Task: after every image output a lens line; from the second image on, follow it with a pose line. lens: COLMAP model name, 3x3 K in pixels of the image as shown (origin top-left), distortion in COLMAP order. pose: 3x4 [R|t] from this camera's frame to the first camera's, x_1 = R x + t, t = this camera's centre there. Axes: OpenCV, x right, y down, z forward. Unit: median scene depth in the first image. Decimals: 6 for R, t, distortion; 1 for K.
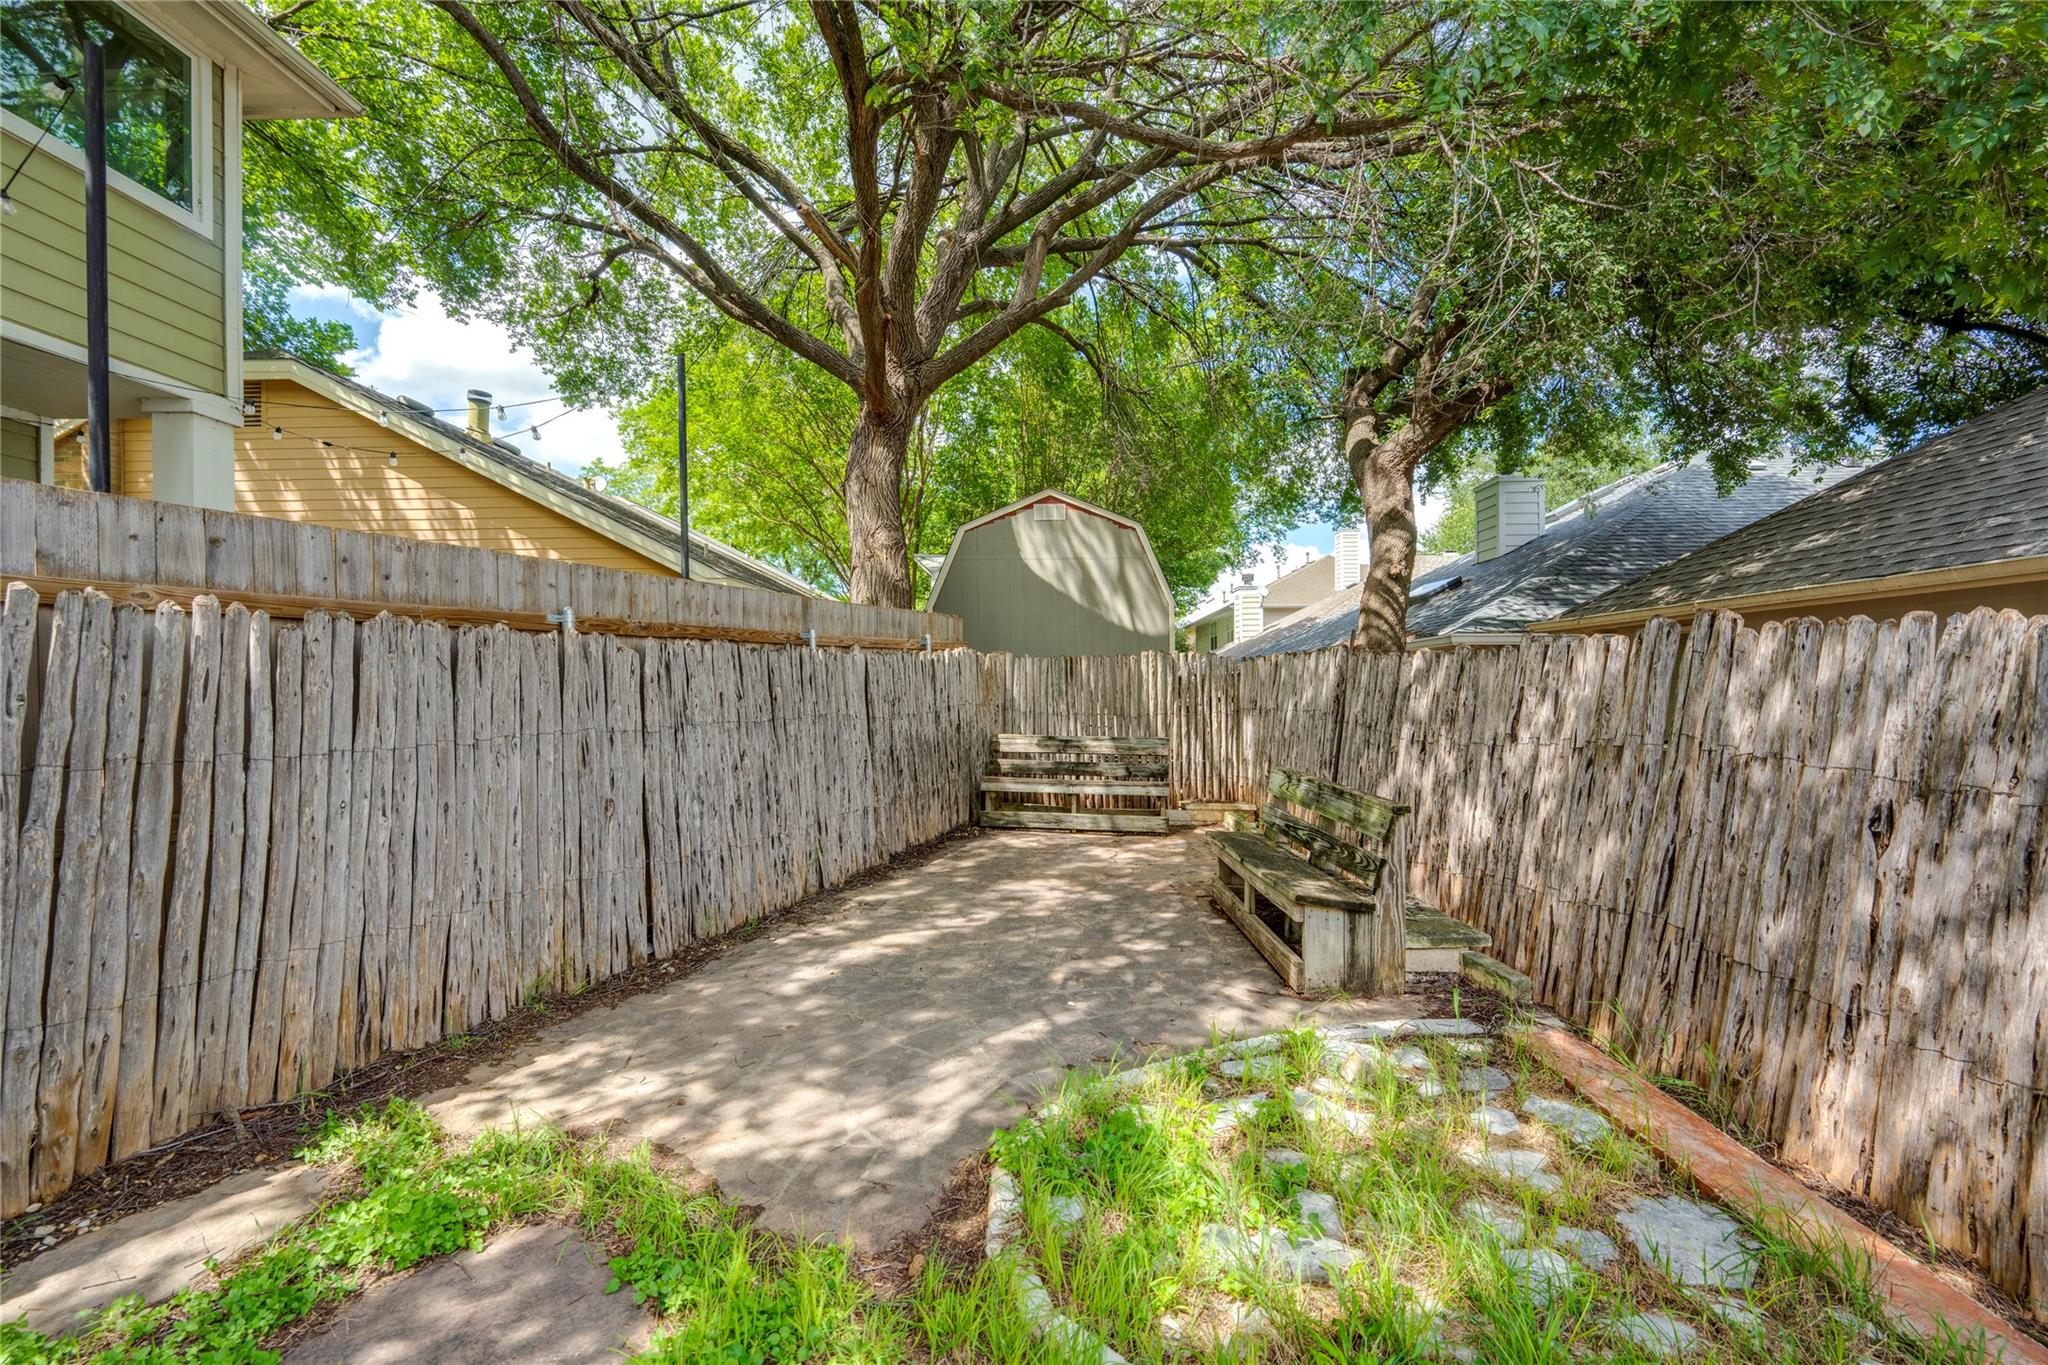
lens RADIAL K [[806.3, 0, 1007.9], [0, 806.3, 679.2], [0, 0, 1]] dist [-0.005257, 0.000766]
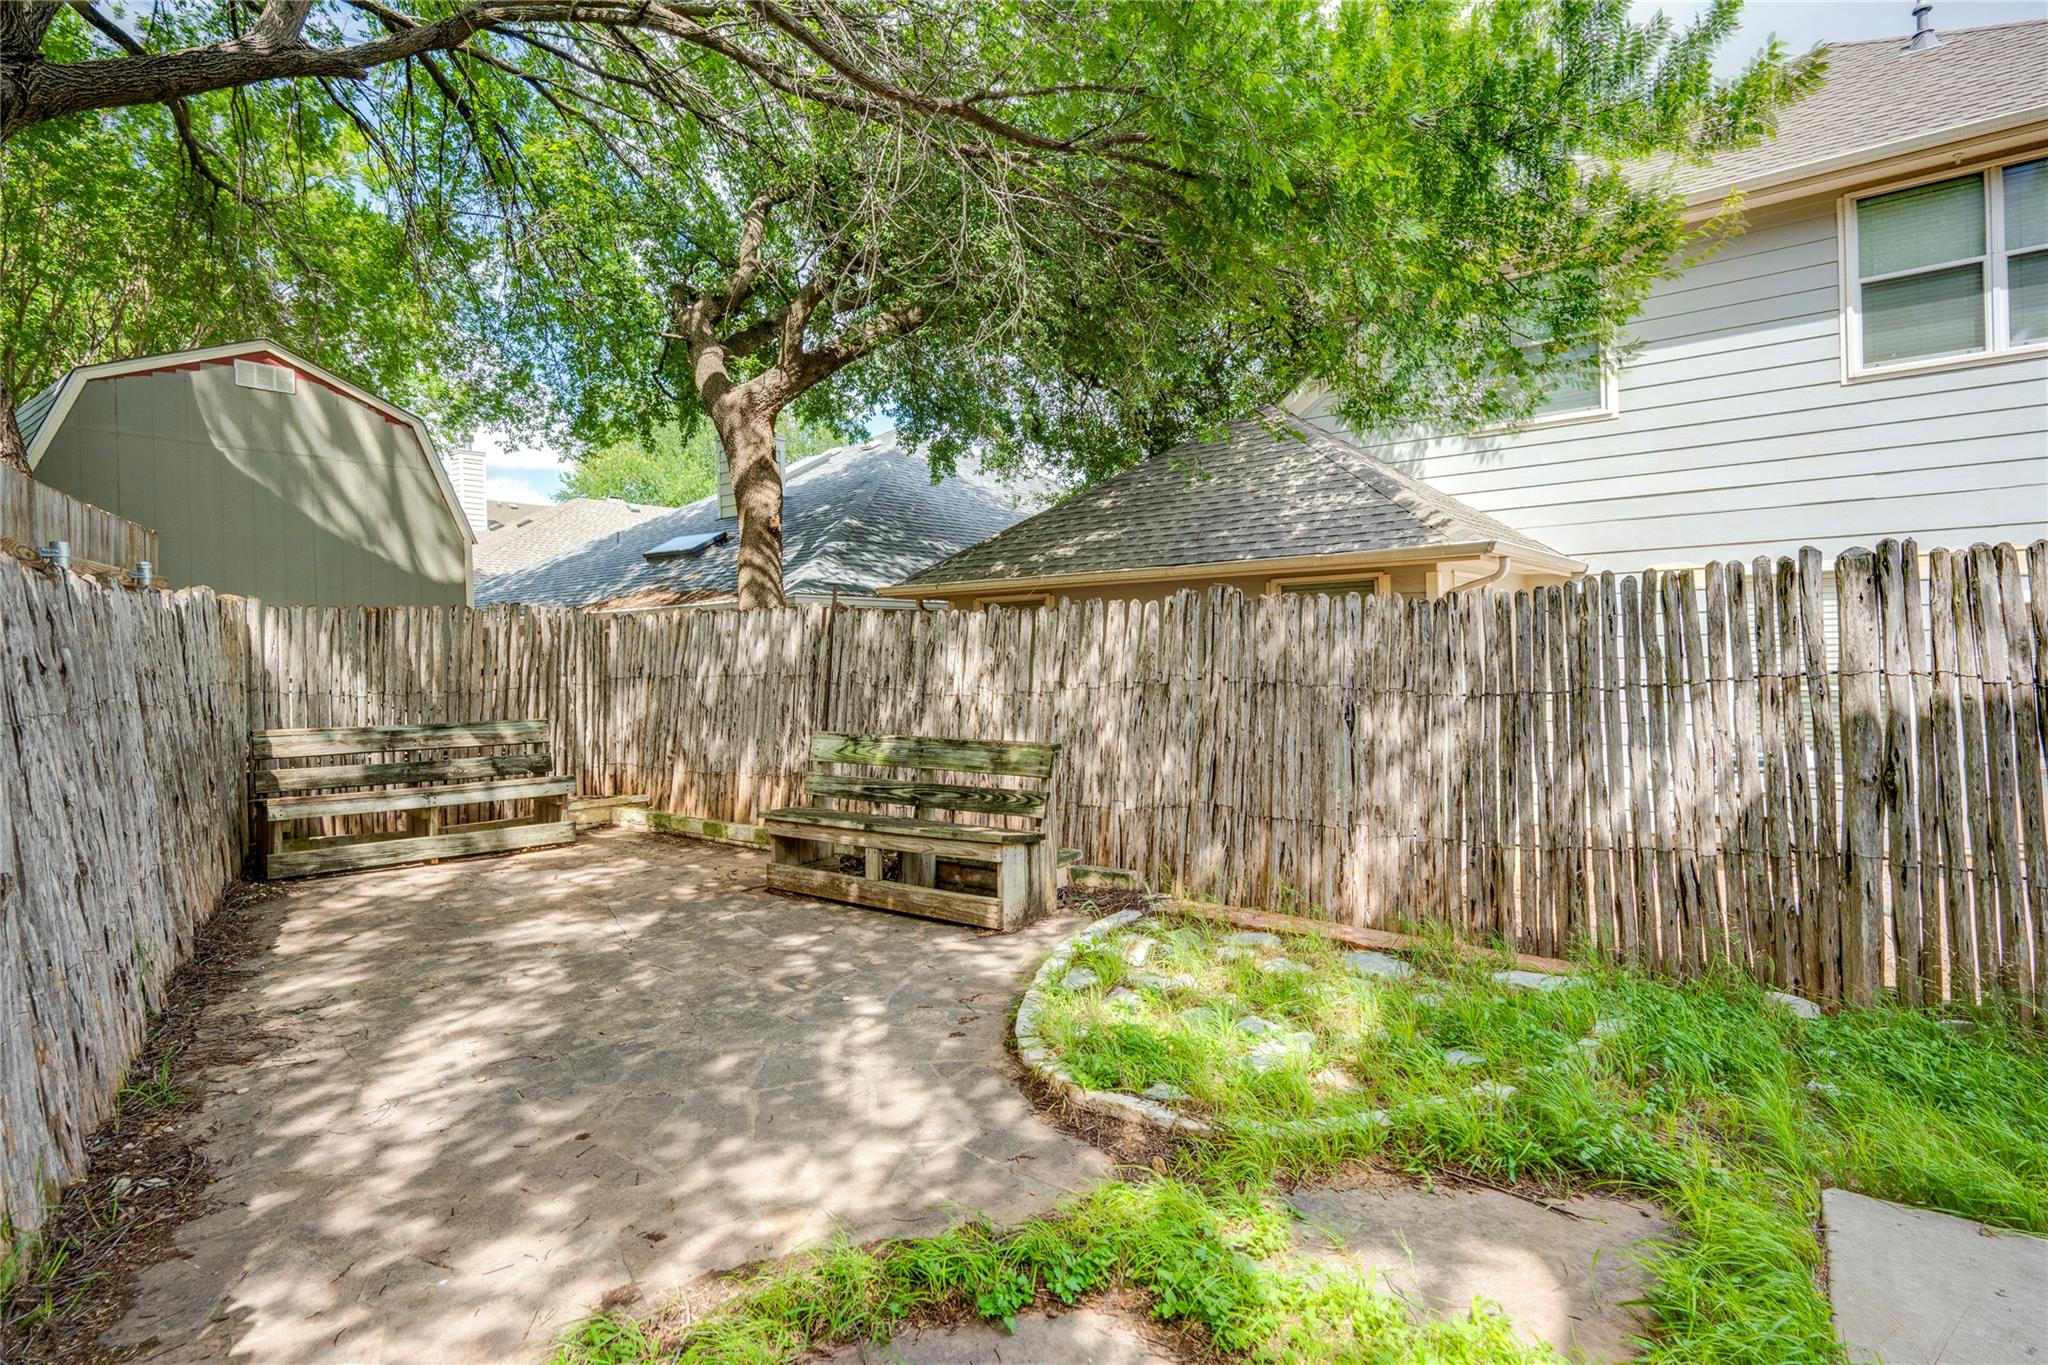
lens RADIAL K [[1066.9, 0, 962.0], [0, 1066.9, 625.2], [0, 0, 1]] dist [0.000739, -0.001128]
pose [[0.601029, 0.014539, 0.799095, -0.569835], [0.006419, 0.999714, -0.023016, 0.016725], [-0.799202, 0.018963, 0.600764, 0.138741]]
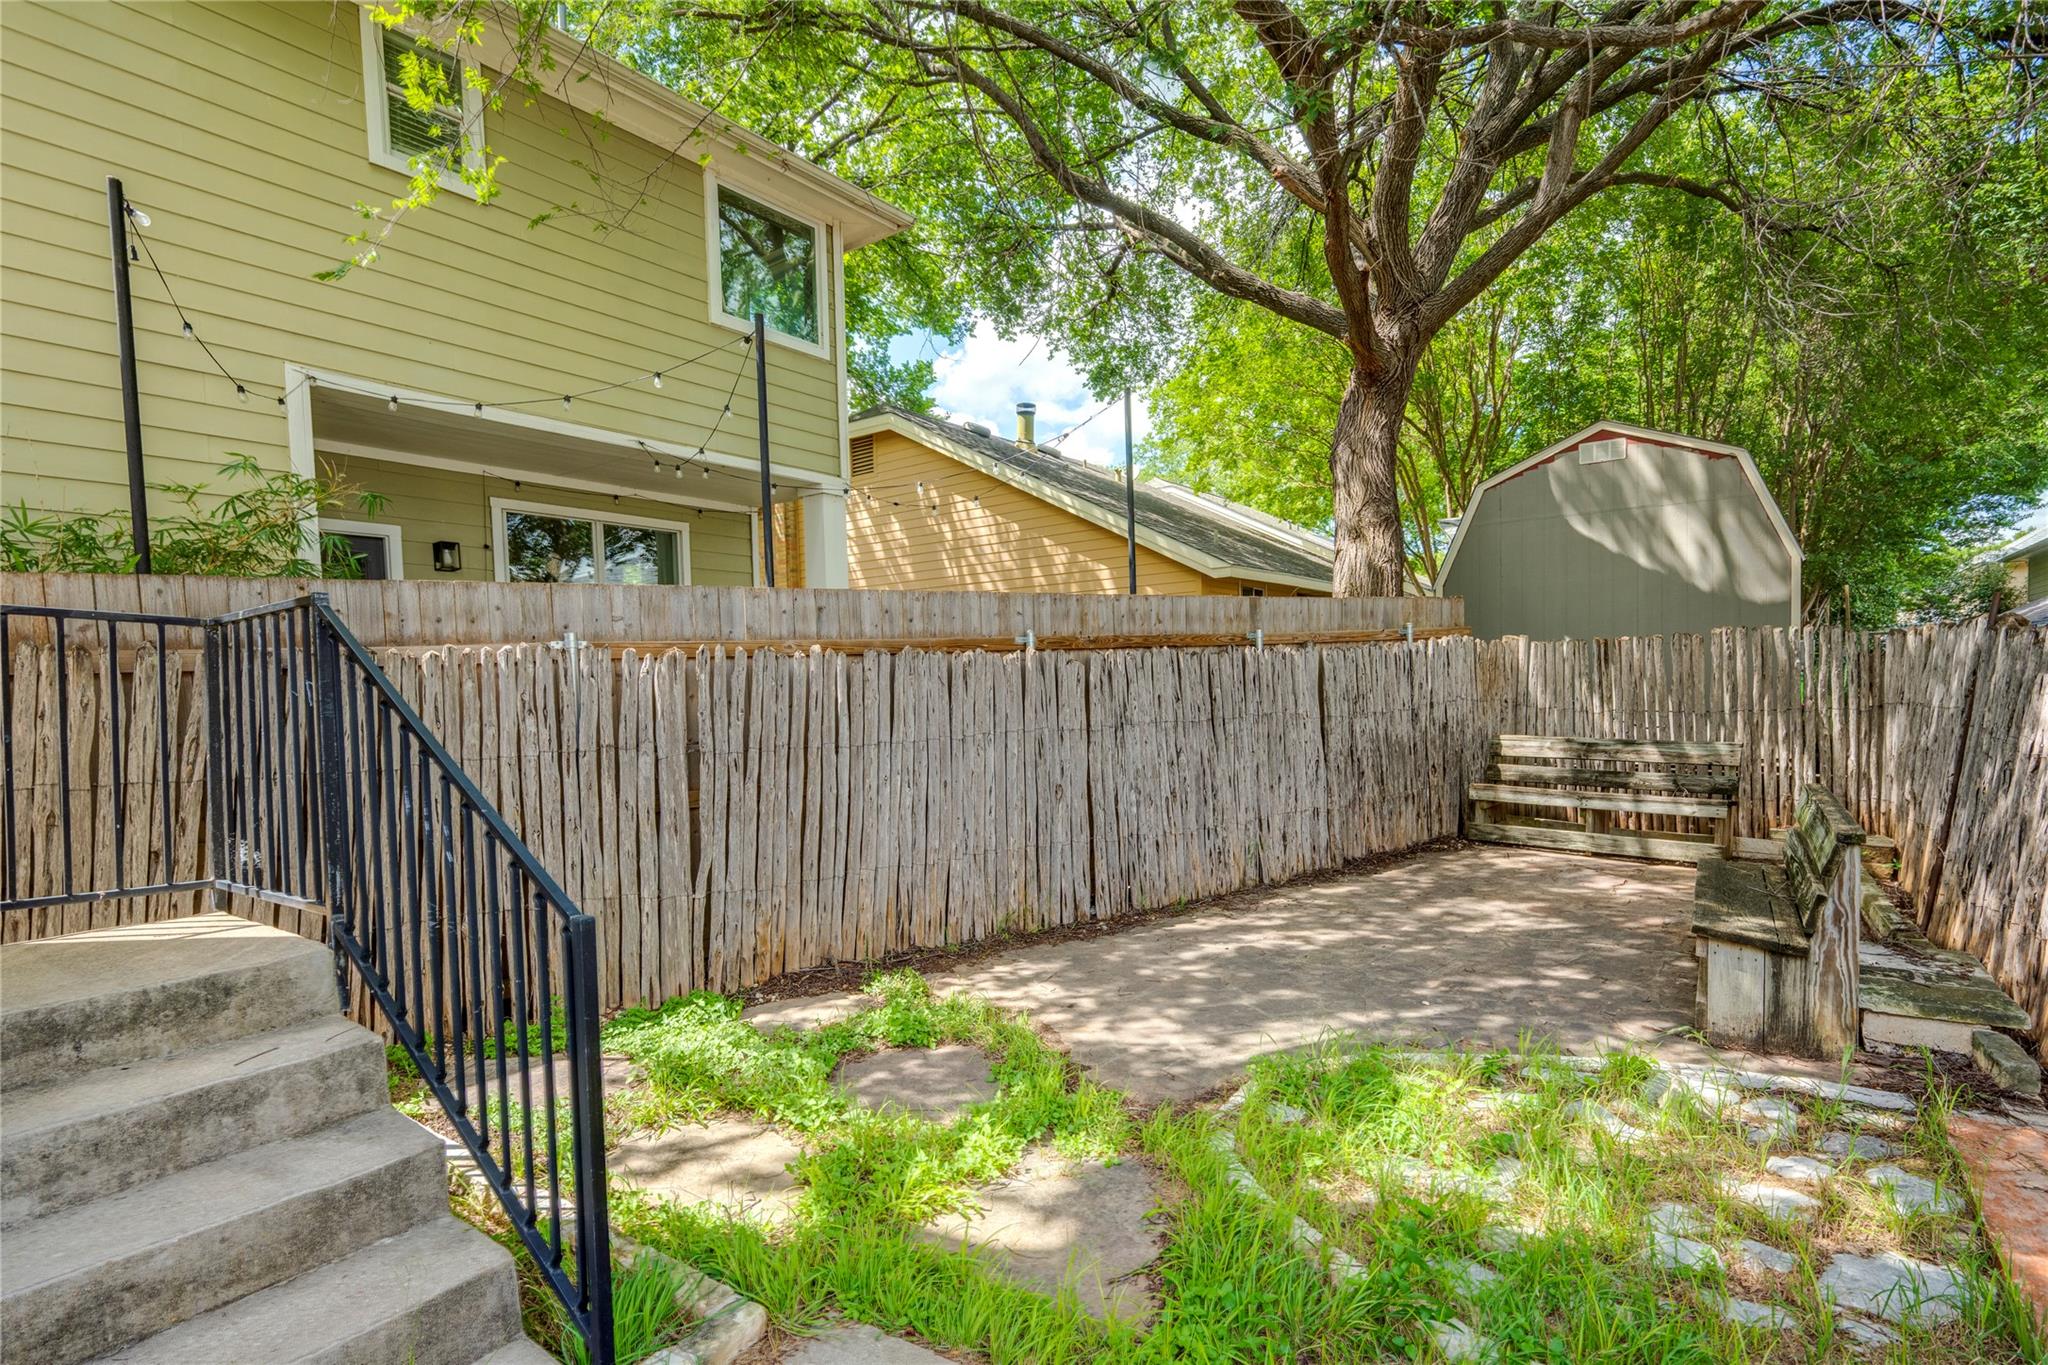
lens RADIAL K [[954.6, 0, 1005.9], [0, 954.6, 689.3], [0, 0, 1]] dist [-0.001900, -0.000282]
pose [[0.808091, -0.014551, -0.588878, 0.263101], [0.030576, 0.999383, 0.017263, -0.022060], [0.588264, -0.031955, 0.808037, -0.197521]]
